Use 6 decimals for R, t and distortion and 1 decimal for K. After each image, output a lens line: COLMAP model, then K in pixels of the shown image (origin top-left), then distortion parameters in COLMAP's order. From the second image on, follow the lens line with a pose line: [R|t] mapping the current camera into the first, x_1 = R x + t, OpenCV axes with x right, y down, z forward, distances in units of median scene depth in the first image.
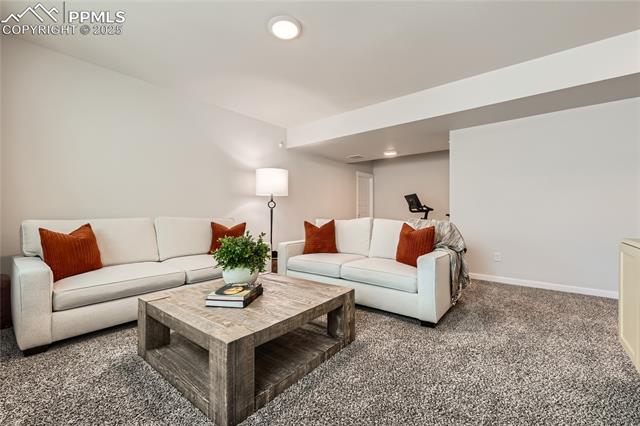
lens RADIAL K [[271.8, 0, 318.6], [0, 271.8, 209.9], [0, 0, 1]] dist [0.000692, -0.000006]
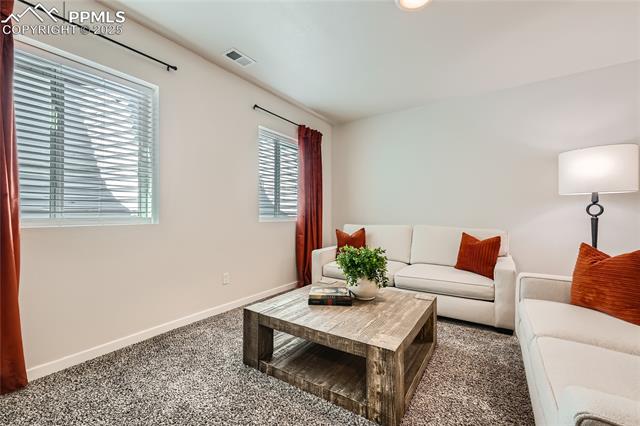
lens RADIAL K [[271.8, 0, 318.6], [0, 271.8, 209.9], [0, 0, 1]] dist [0.000692, -0.000006]
pose [[0.073591, -0.016311, -0.997155, 0.777720], [0.011597, 0.999813, -0.015499, -0.035822], [0.997221, -0.010423, 0.073766, 0.789759]]
